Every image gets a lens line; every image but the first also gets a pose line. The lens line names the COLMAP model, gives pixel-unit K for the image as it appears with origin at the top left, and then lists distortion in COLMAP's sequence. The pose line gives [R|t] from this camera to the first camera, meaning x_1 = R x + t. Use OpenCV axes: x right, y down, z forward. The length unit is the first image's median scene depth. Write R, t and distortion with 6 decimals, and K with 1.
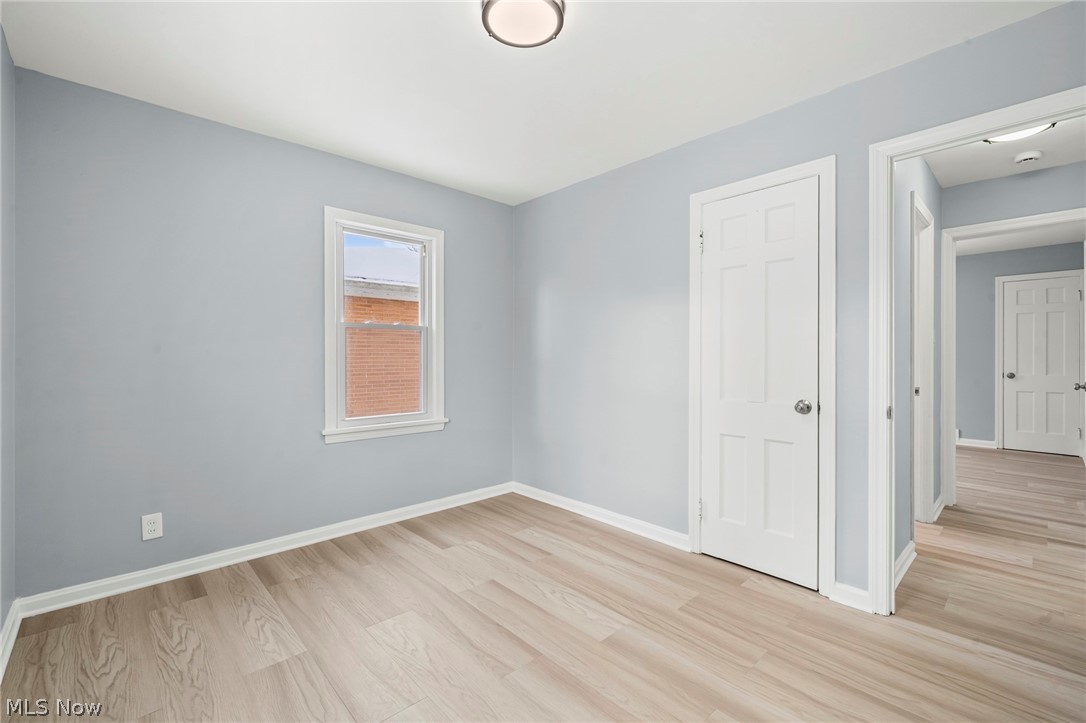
lens RADIAL K [[455.4, 0, 547.9], [0, 455.4, 361.7], [0, 0, 1]] dist [-0.001337, 0.000892]
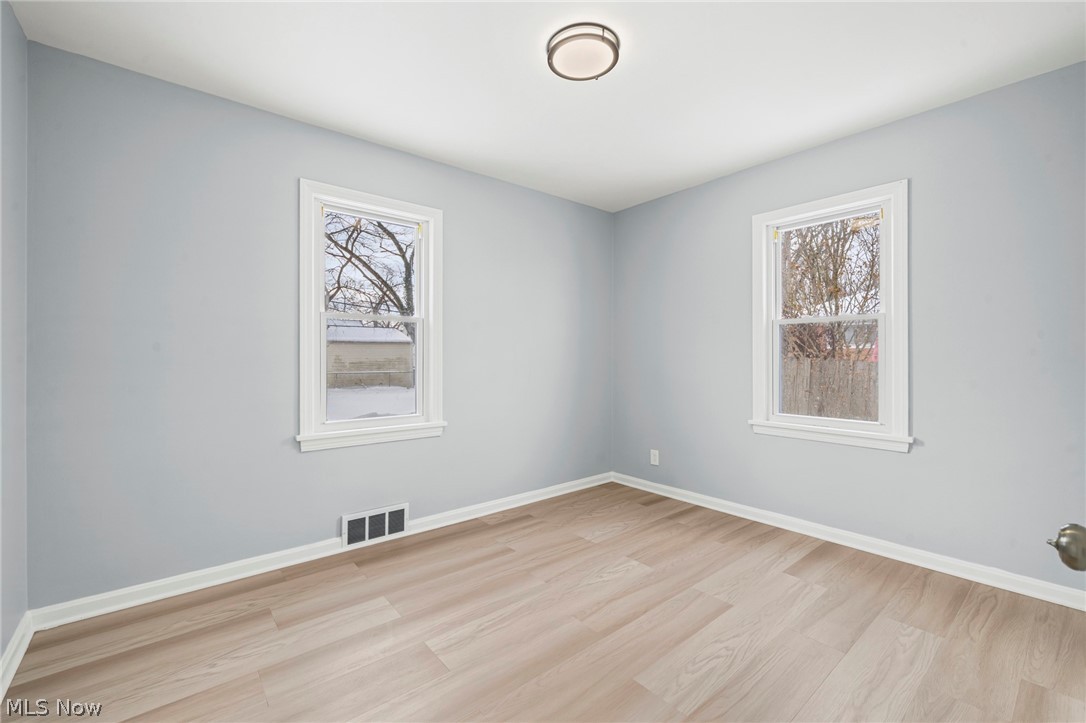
lens RADIAL K [[455.4, 0, 548.0], [0, 455.4, 358.0], [0, 0, 1]] dist [-0.001337, 0.000892]
pose [[-0.050777, 0.004079, -0.998702, 0.705009], [-0.002330, 0.999988, 0.004203, -0.003341], [0.998707, 0.002540, -0.050767, 0.623914]]
